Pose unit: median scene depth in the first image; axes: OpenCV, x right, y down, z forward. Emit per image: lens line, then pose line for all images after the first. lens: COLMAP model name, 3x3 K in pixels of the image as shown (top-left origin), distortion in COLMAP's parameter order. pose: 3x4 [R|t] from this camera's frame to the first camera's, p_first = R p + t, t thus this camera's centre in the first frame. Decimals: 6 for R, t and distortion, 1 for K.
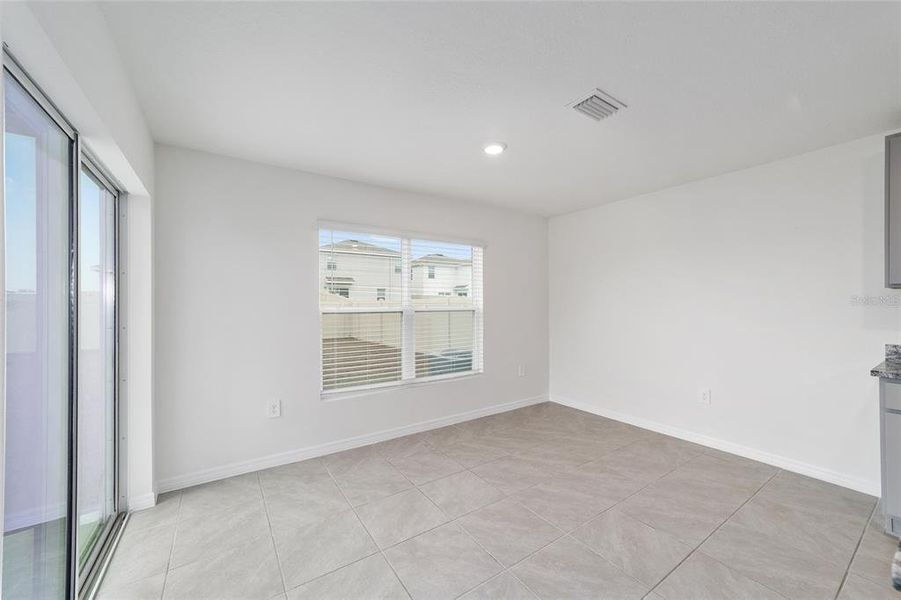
lens RADIAL K [[343.2, 0, 445.8], [0, 343.2, 298.5], [0, 0, 1]] dist [-0.020558, 0.010176]
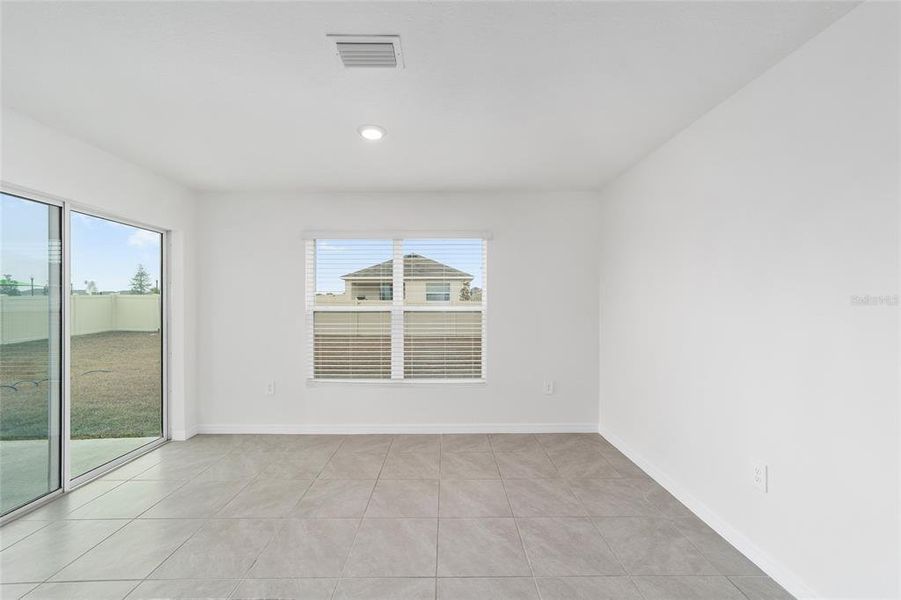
lens RADIAL K [[343.2, 0, 445.8], [0, 343.2, 298.5], [0, 0, 1]] dist [-0.020558, 0.010176]
pose [[0.839285, -0.003363, -0.543681, 0.638501], [0.004629, 0.999989, 0.000960, -0.000714], [0.543672, -0.003322, 0.839291, 0.269380]]
